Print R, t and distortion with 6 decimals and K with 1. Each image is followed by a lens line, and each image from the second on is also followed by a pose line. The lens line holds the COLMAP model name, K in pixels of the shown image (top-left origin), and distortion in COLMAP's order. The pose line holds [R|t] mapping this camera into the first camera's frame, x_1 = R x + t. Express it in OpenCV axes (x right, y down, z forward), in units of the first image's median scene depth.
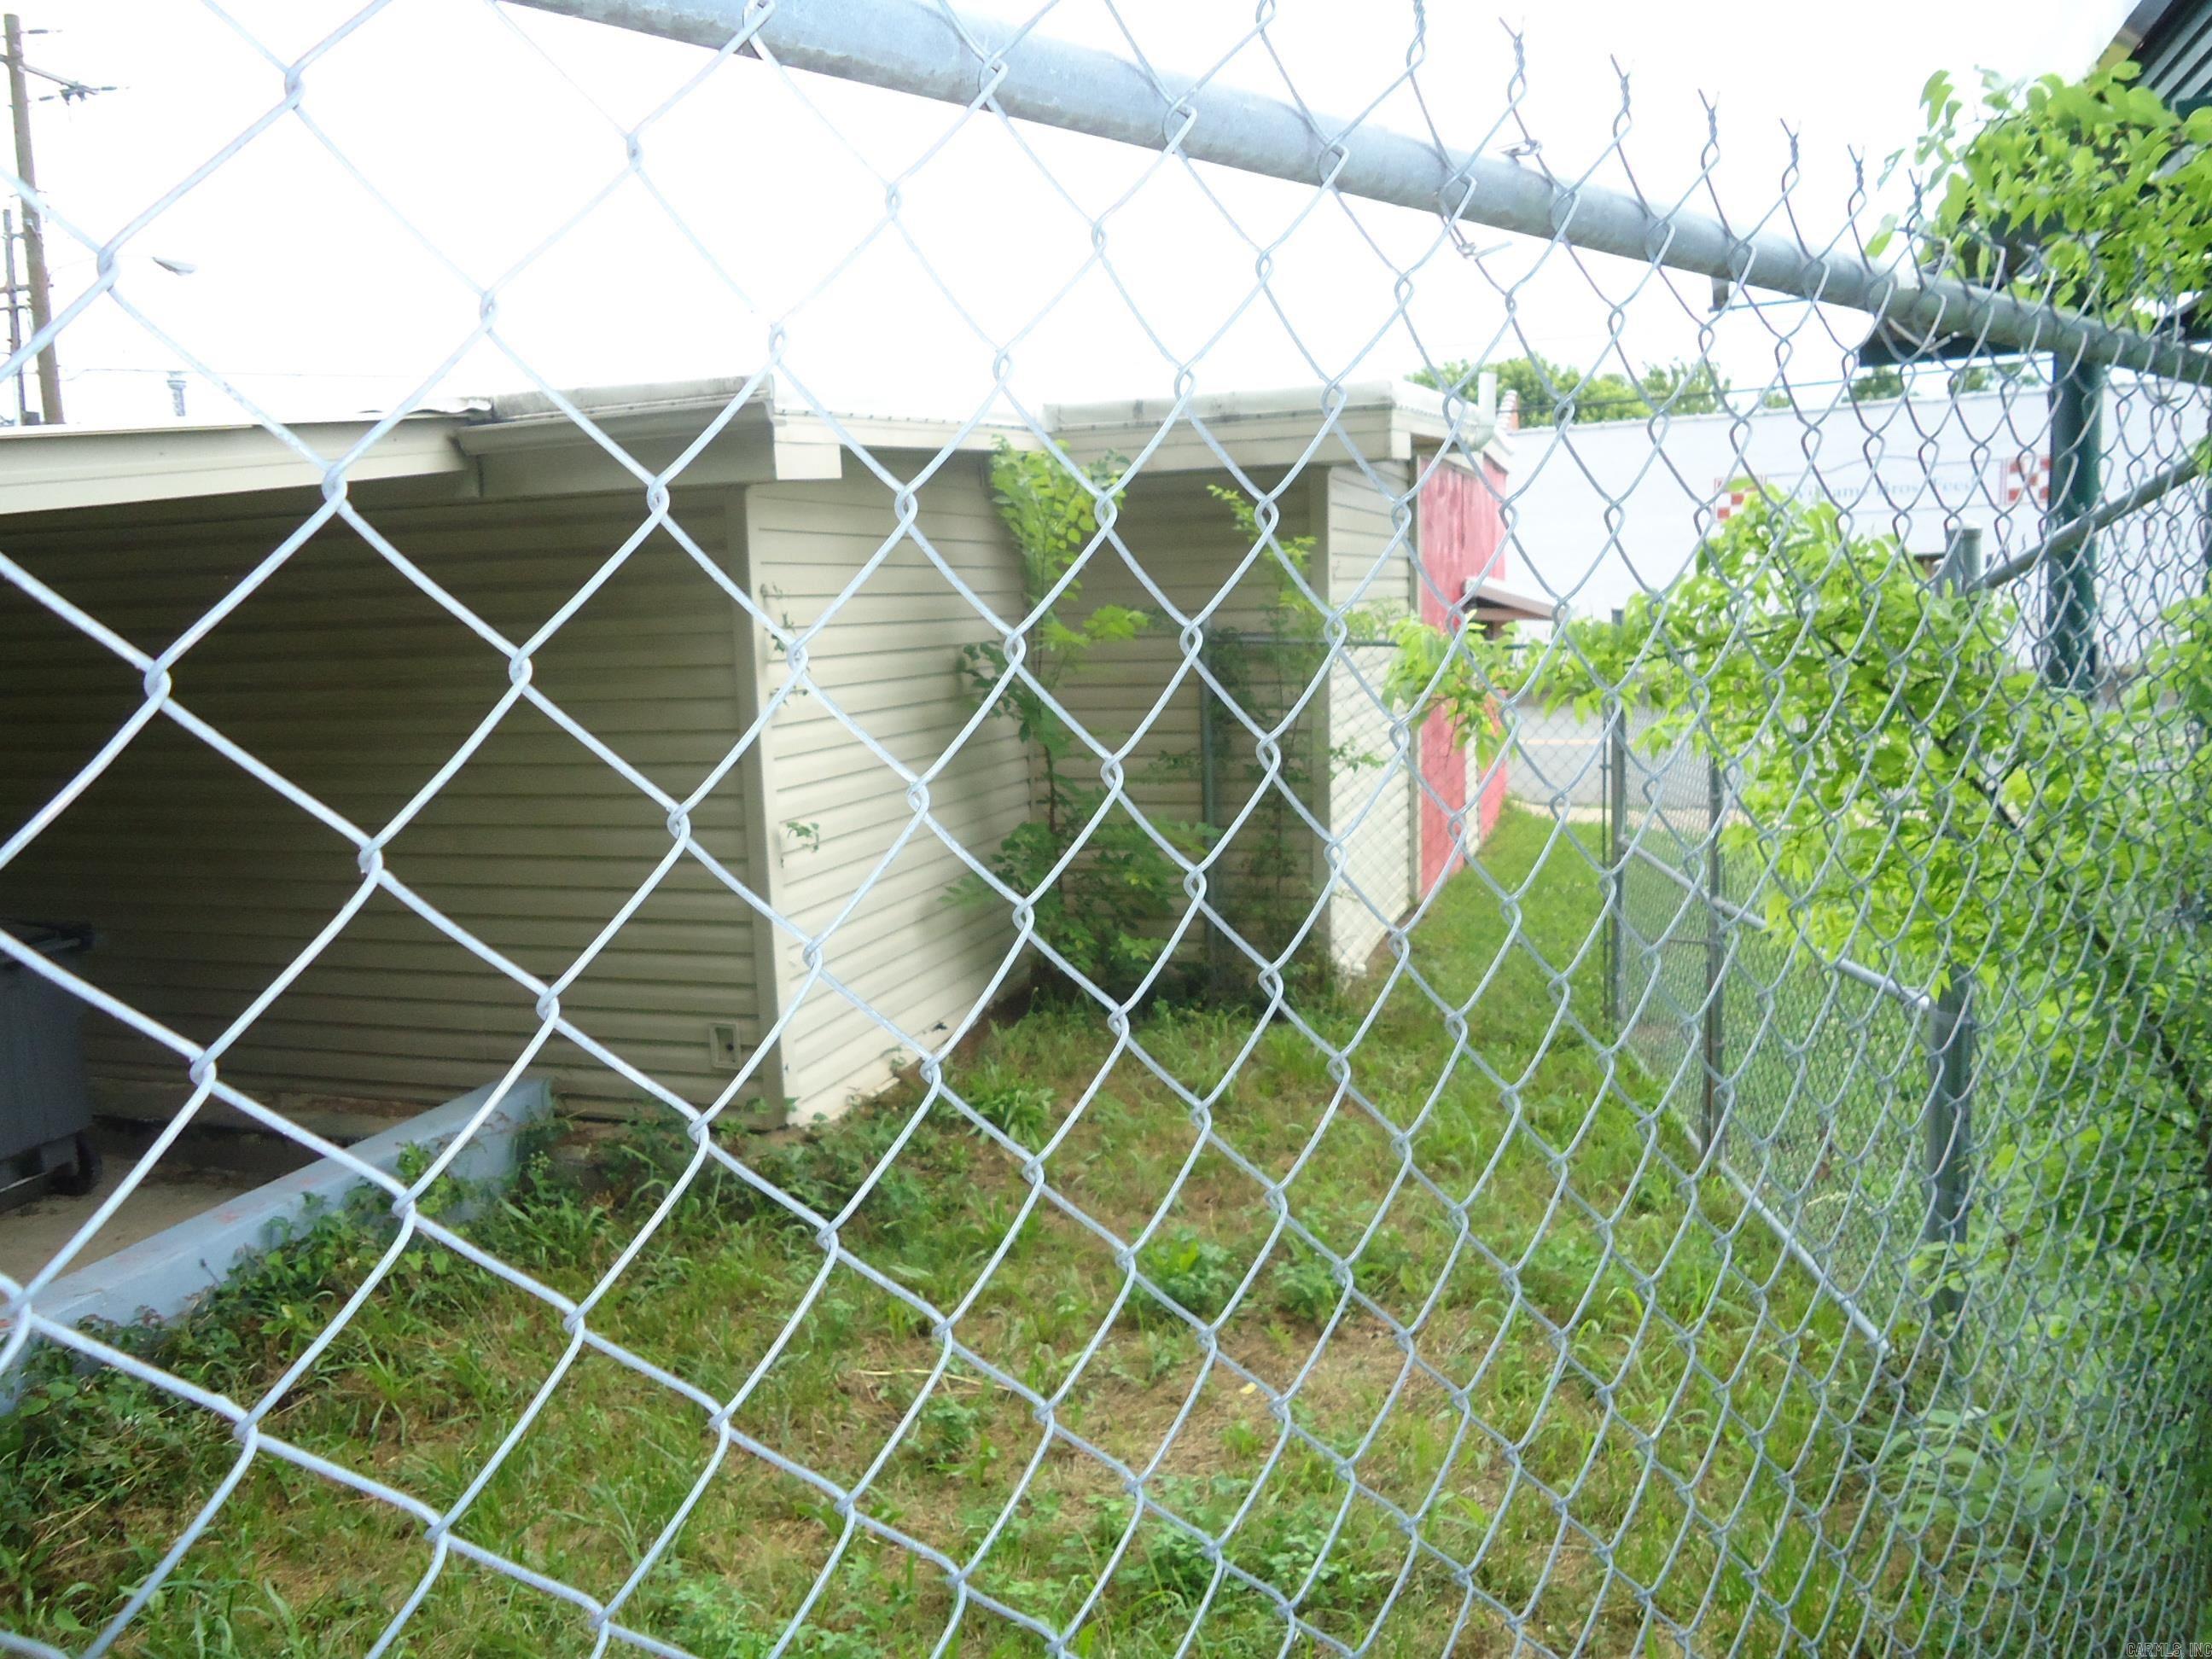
lens RADIAL K [[1626.0, 0, 1112.0], [0, 1626.0, 828.3], [0, 0, 1]] dist [-0.006121, 0.008752]
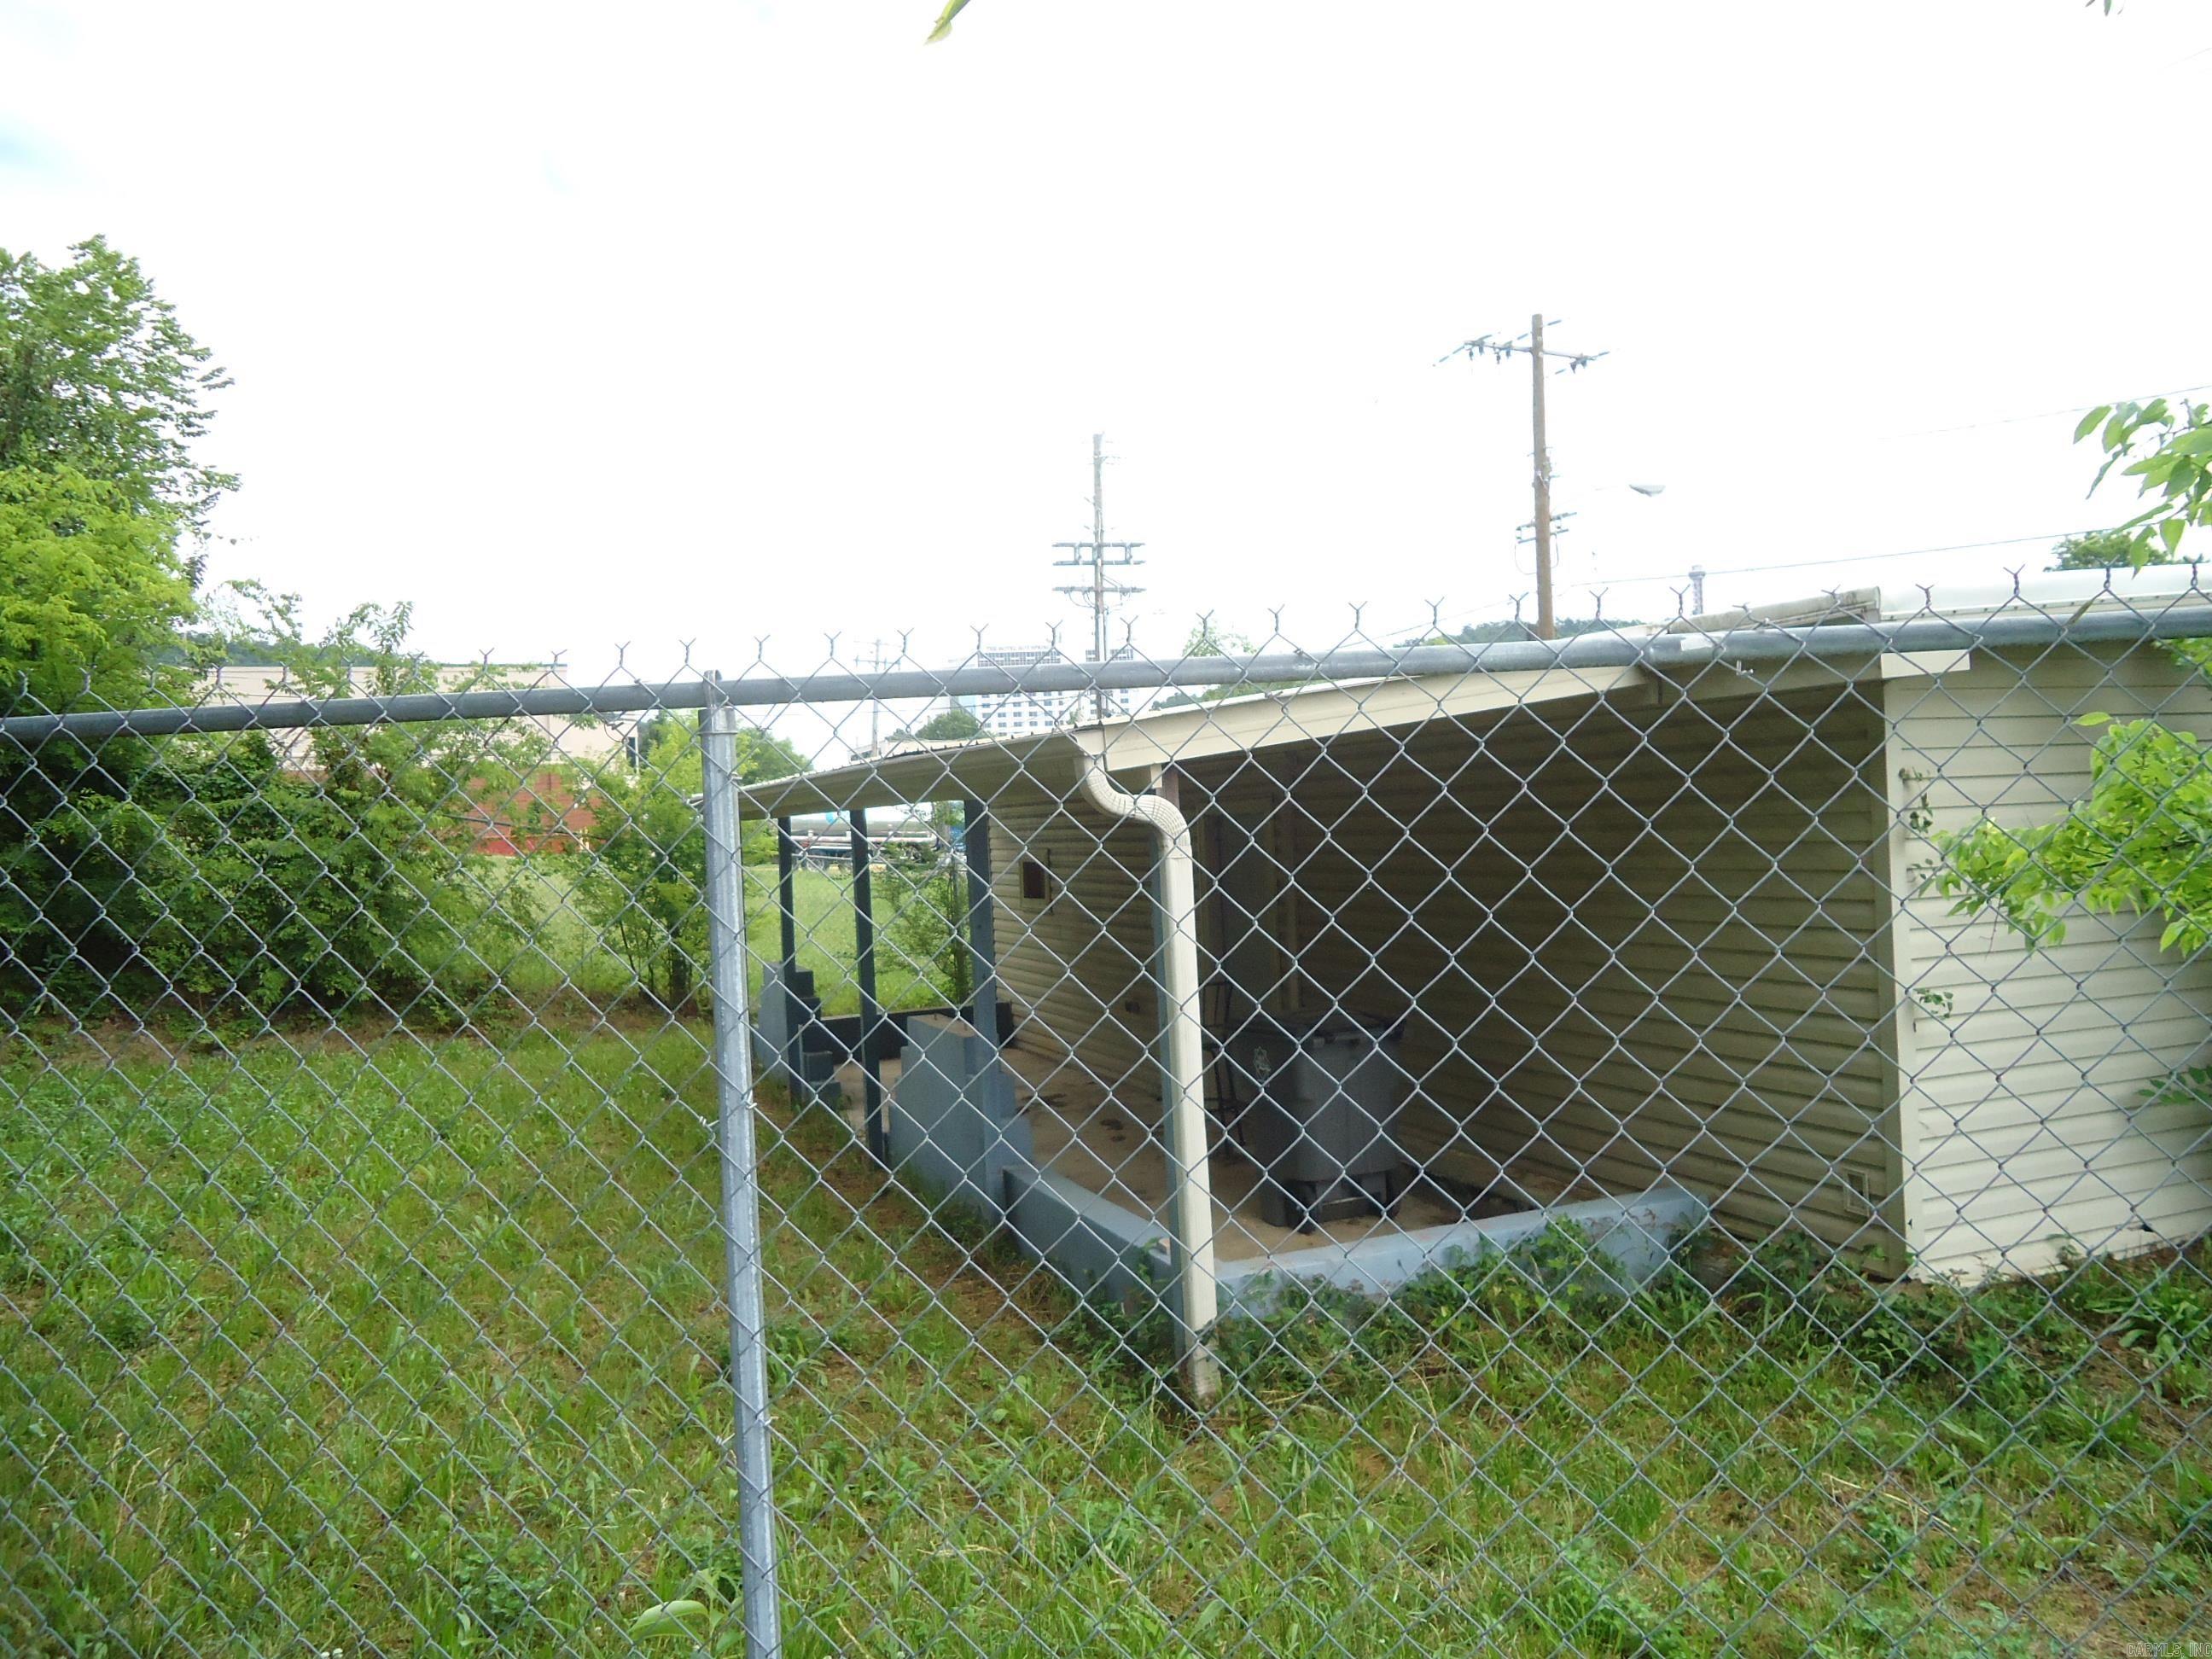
lens RADIAL K [[1626.0, 0, 1112.0], [0, 1626.0, 828.3], [0, 0, 1]] dist [-0.006121, 0.008752]
pose [[0.658361, 0.011276, -0.752618, 0.224138], [-0.088702, 0.994083, -0.062700, 0.004616], [0.747458, 0.108038, 0.655465, -0.095074]]
